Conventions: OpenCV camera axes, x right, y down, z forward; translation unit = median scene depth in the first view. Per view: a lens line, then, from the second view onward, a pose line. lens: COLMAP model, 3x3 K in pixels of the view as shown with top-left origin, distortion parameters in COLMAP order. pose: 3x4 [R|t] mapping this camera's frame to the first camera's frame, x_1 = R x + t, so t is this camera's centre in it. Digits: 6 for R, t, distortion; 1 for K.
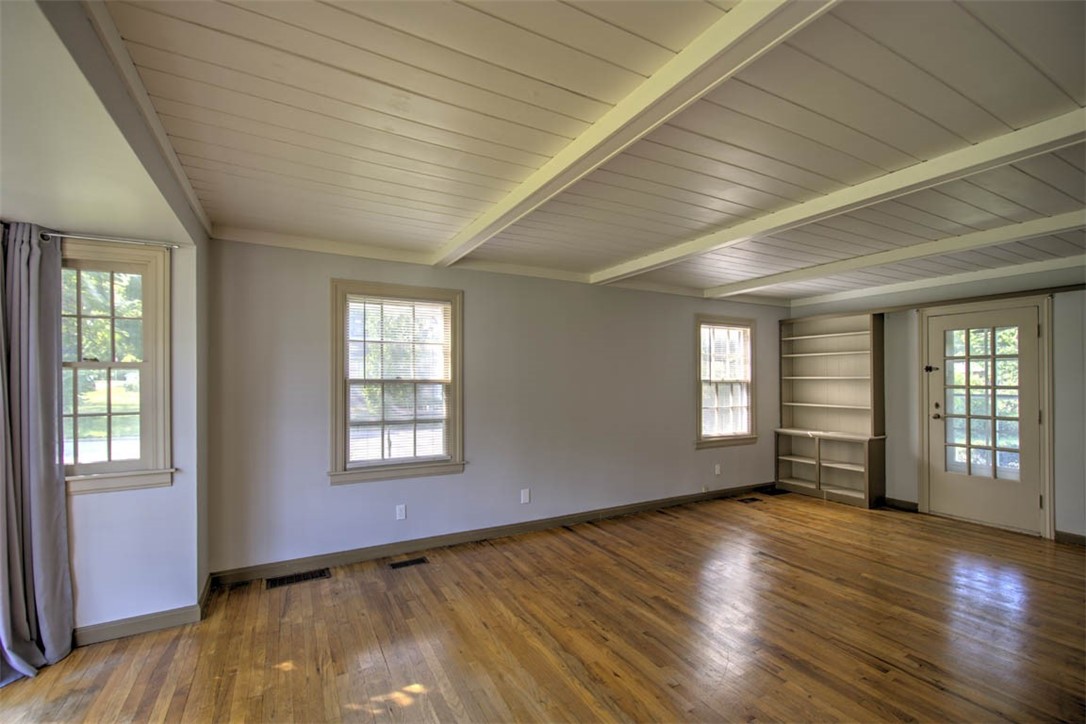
lens RADIAL K [[465.7, 0, 539.8], [0, 465.7, 376.6], [0, 0, 1]] dist [-0.003073, -0.000088]
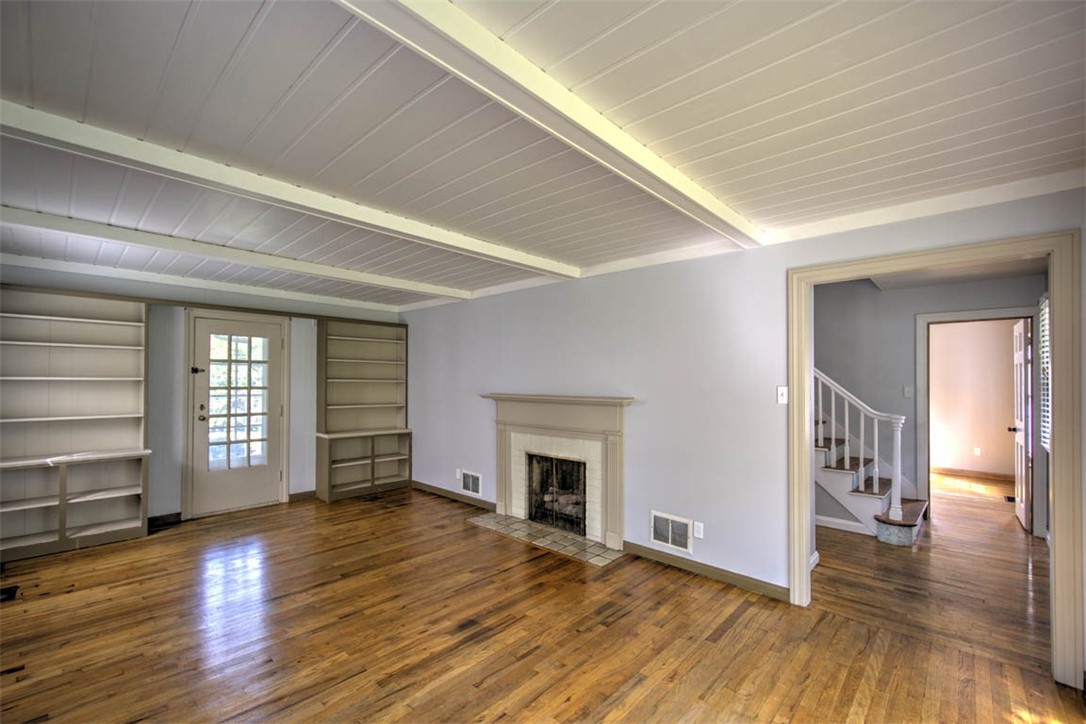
lens RADIAL K [[463.6, 0, 541.8], [0, 463.6, 374.4], [0, 0, 1]] dist [0.000829, 0.000455]
pose [[-0.321771, 0.011897, 0.946743, -0.317641], [-0.010410, 0.999816, -0.016102, 0.000244], [-0.946760, -0.015037, -0.321588, 0.606008]]
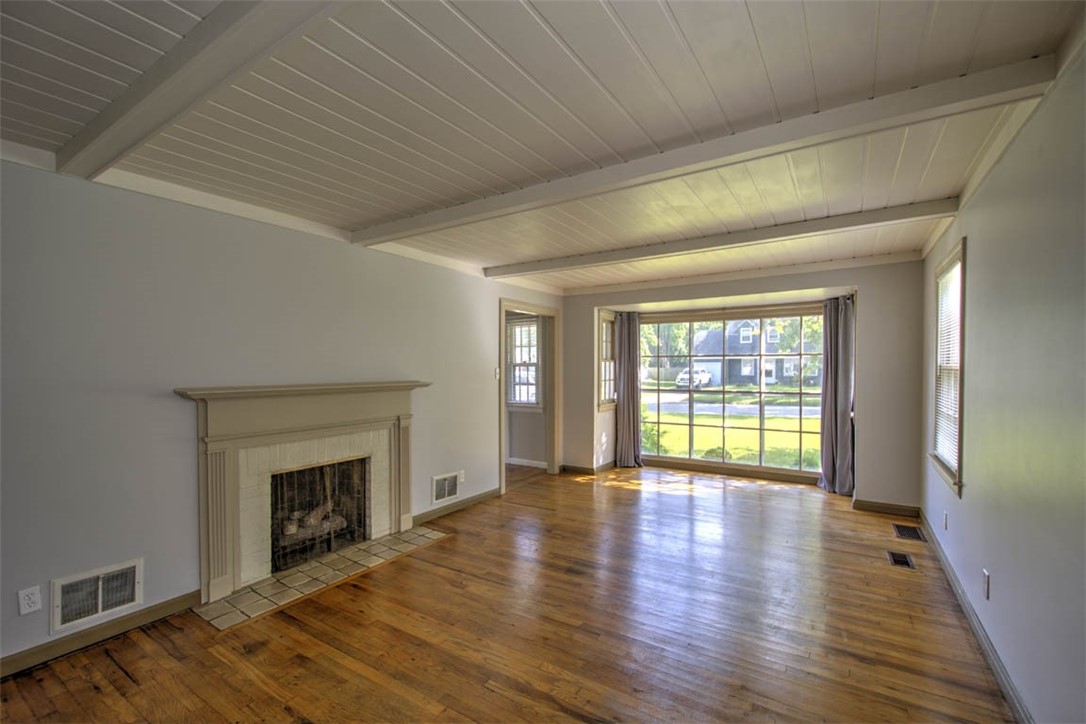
lens RADIAL K [[463.6, 0, 541.8], [0, 463.6, 374.4], [0, 0, 1]] dist [0.000829, 0.000455]
pose [[-0.874141, 0.008879, -0.485590, 0.577423], [0.005168, 0.999946, 0.008979, 0.007558], [0.485644, 0.005340, -0.874140, 1.047605]]
